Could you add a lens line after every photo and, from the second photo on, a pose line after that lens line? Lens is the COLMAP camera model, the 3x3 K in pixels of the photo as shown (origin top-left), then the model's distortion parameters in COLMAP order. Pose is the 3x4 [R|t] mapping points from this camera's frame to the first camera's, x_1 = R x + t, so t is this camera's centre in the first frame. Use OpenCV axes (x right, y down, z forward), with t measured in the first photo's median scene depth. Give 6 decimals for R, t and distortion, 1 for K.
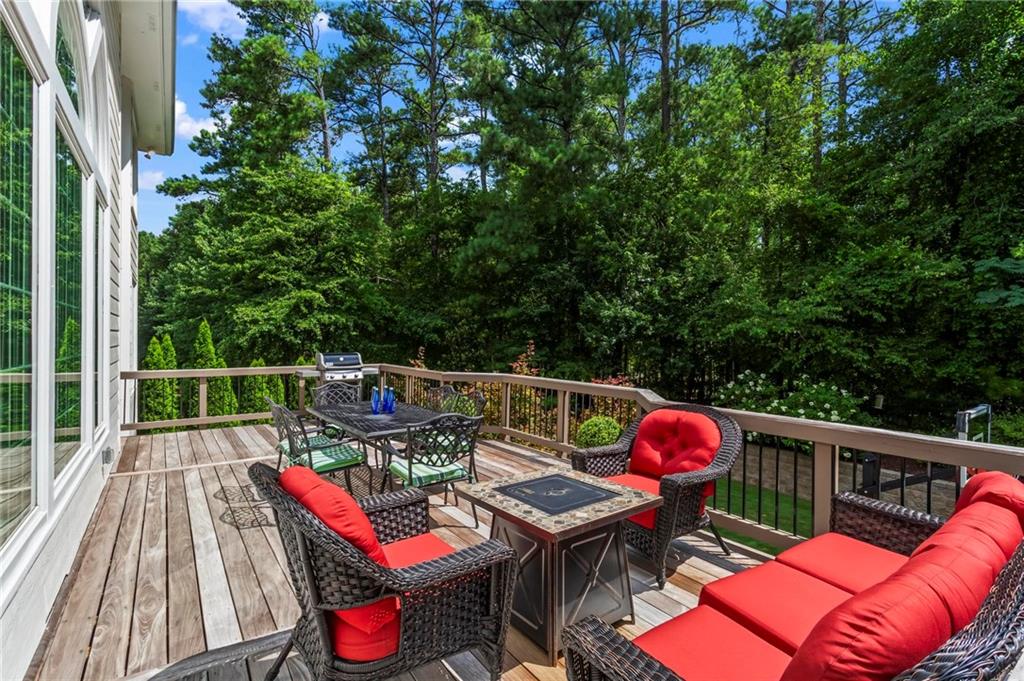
lens RADIAL K [[488.0, 0, 513.3], [0, 488.0, 340.6], [0, 0, 1]] dist [-0.004470, 0.003312]
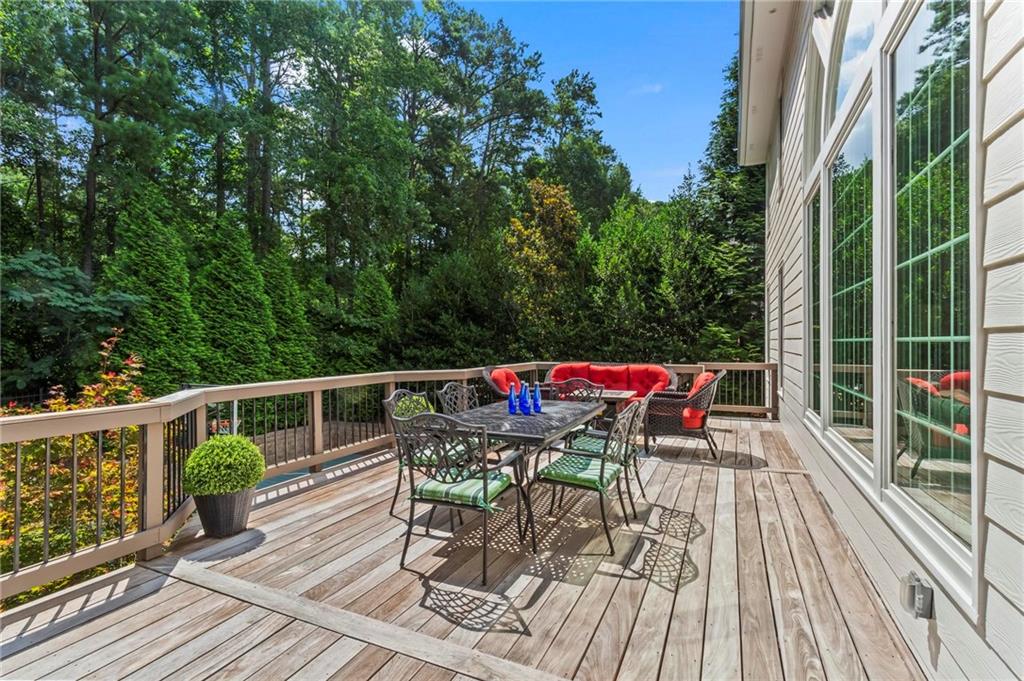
lens RADIAL K [[488.0, 0, 511.4], [0, 488.0, 341.2], [0, 0, 1]] dist [-0.004470, 0.003312]
pose [[-0.503430, -0.001317, 0.864035, -1.081731], [0.003690, 0.999986, 0.003674, 0.027199], [-0.864028, 0.005038, -0.503418, 1.592259]]
